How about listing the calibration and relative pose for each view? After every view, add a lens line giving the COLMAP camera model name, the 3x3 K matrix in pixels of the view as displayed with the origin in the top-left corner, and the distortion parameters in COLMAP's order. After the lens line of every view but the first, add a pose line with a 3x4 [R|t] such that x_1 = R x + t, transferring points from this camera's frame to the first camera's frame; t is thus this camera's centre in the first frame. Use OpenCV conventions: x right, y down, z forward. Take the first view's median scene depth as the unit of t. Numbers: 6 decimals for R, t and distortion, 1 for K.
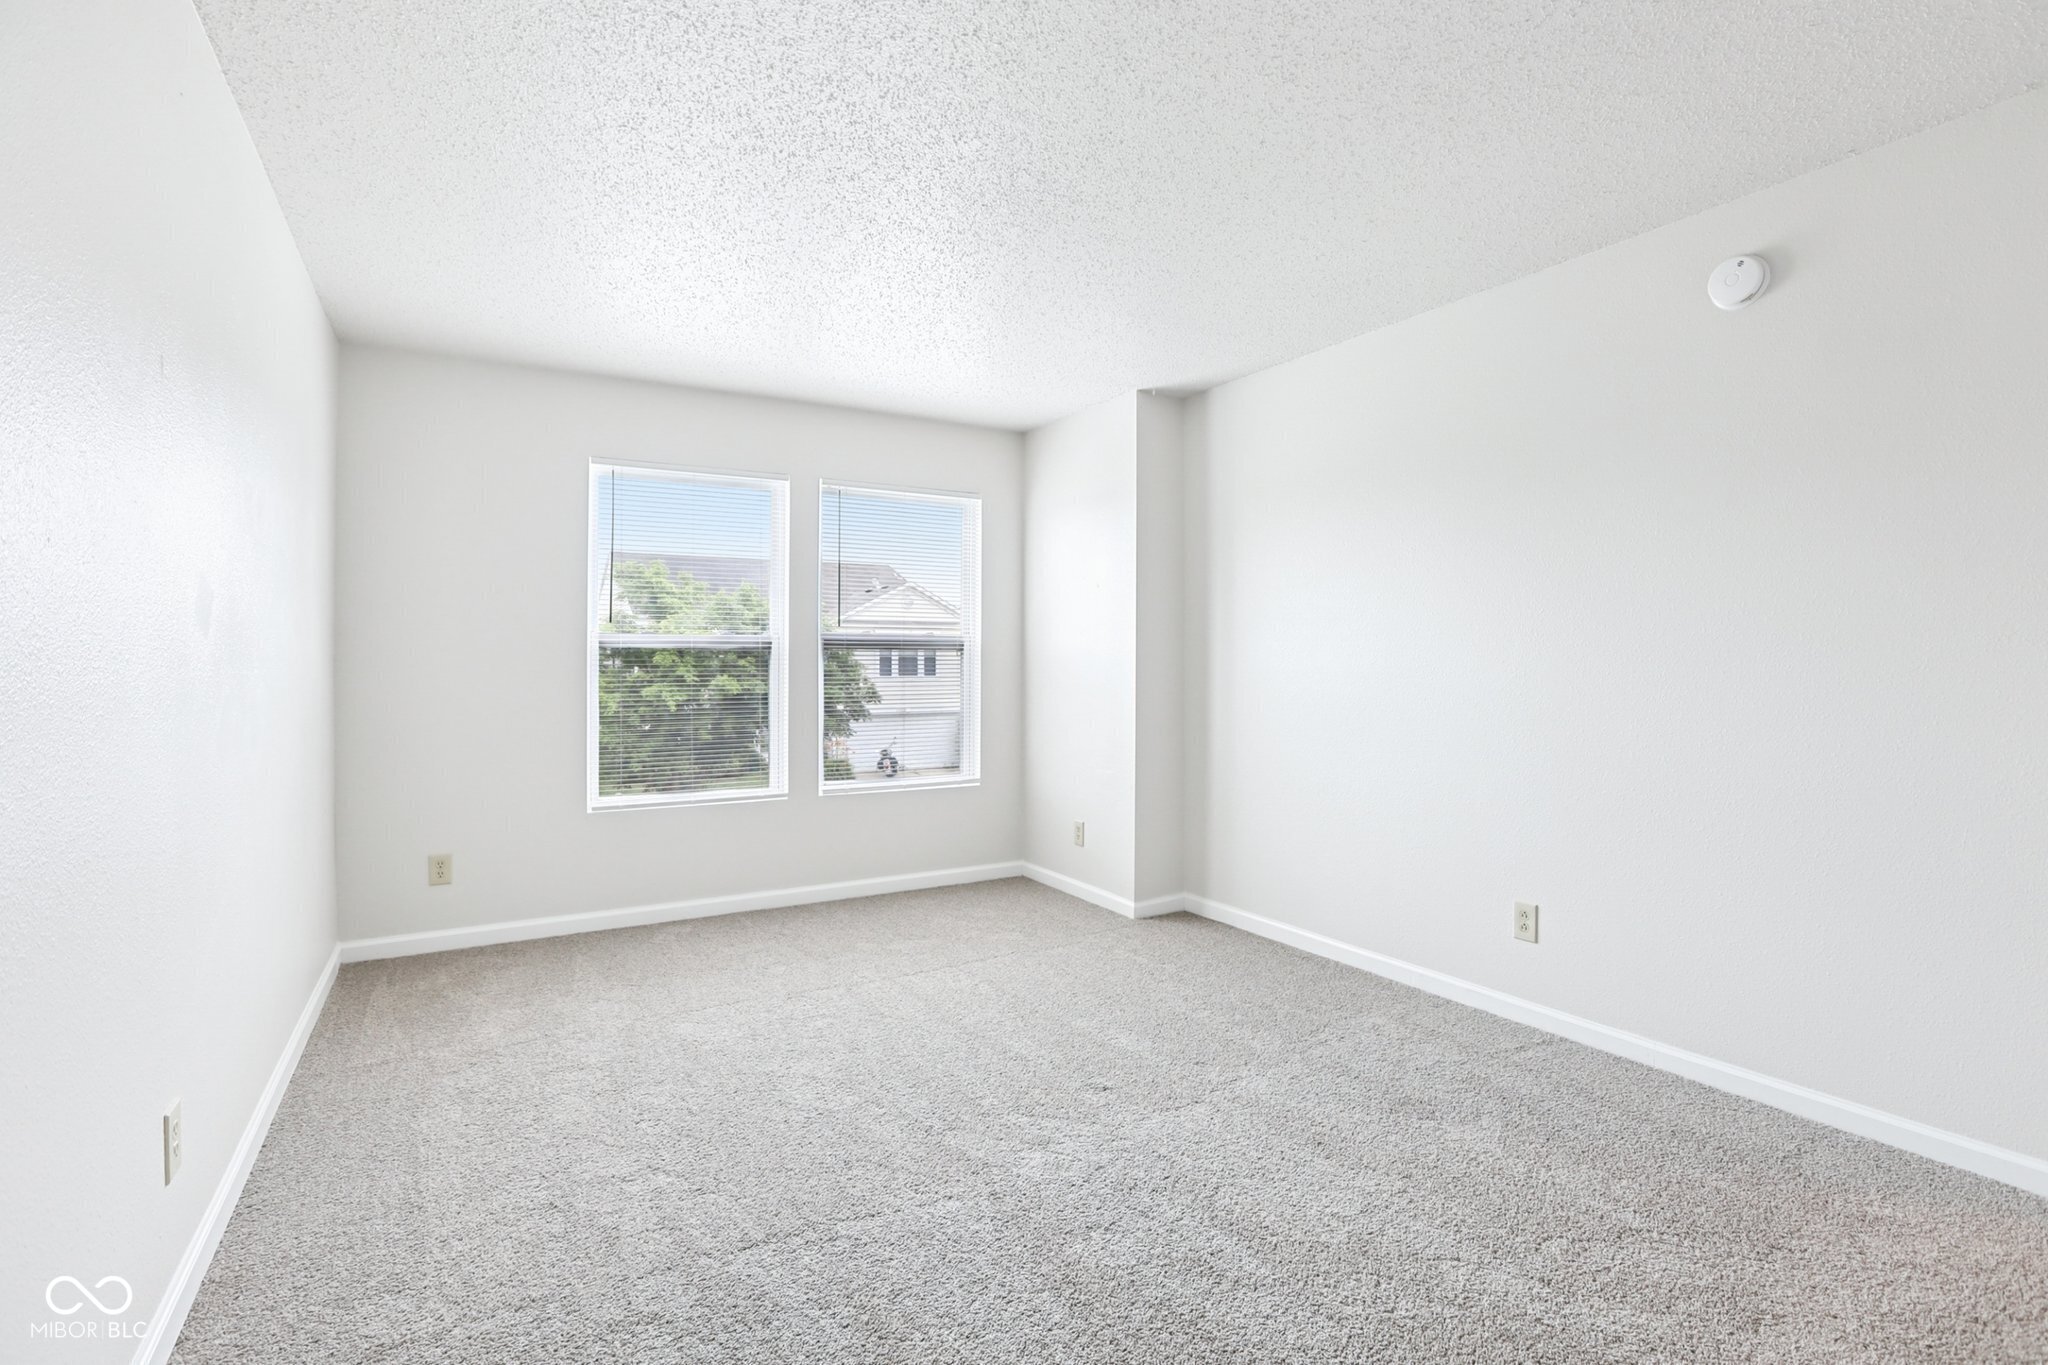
lens RADIAL K [[936.3, 0, 1028.9], [0, 936.3, 680.1], [0, 0, 1]] dist [-0.035593, 0.007299]
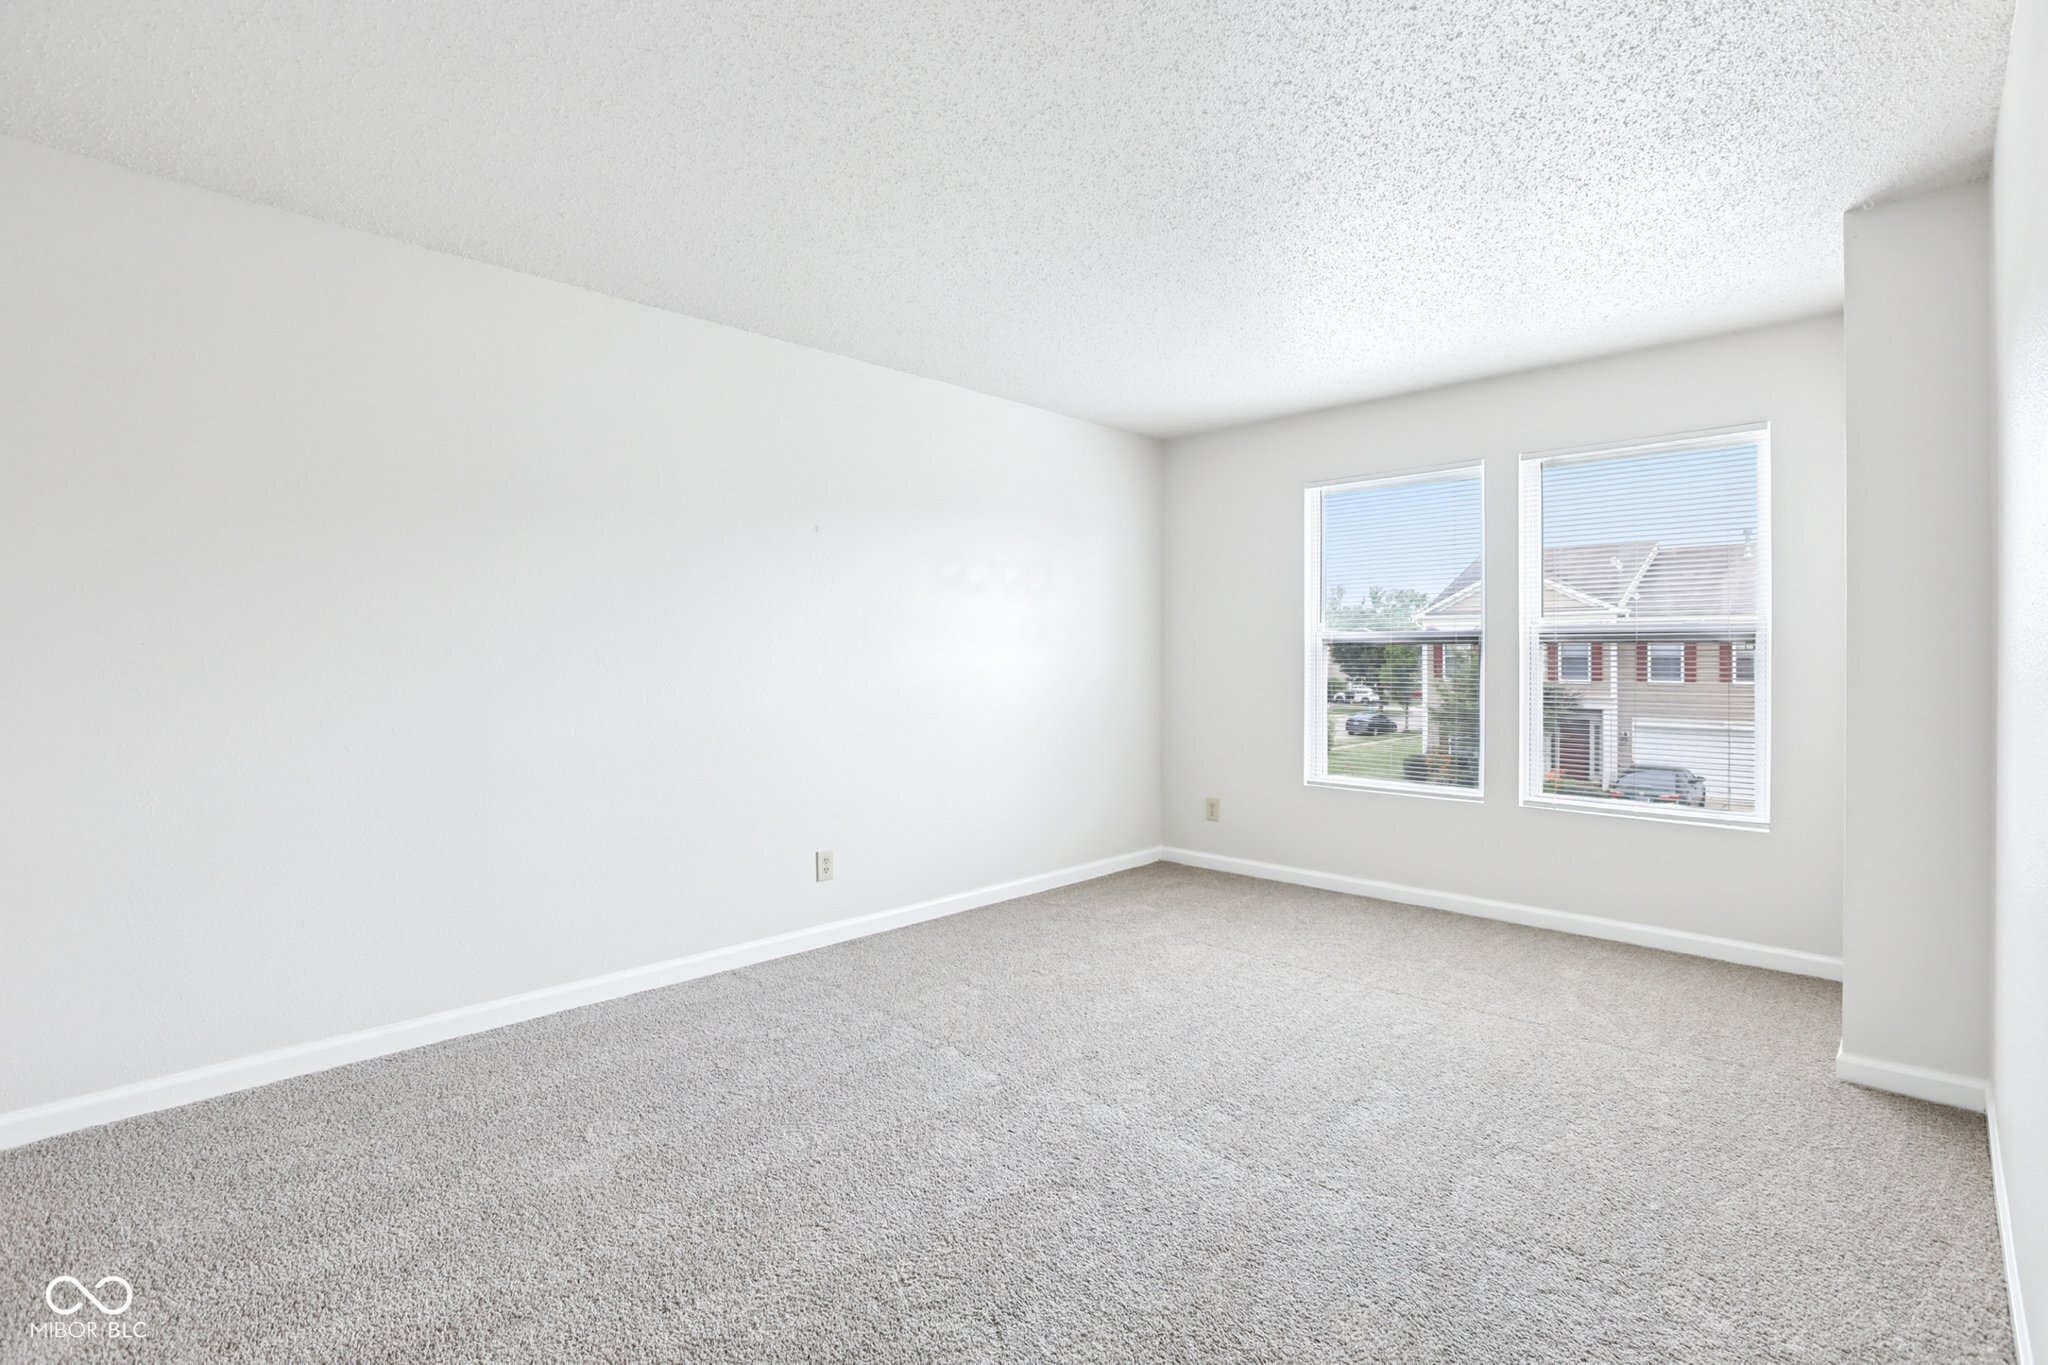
lens RADIAL K [[936.3, 0, 1037.0], [0, 936.3, 671.4], [0, 0, 1]] dist [-0.035593, 0.007299]
pose [[0.260591, 0.011608, -0.965379, 0.593393], [-0.016917, 0.999829, 0.007456, -0.004876], [0.965301, 0.014389, 0.260743, 0.362714]]
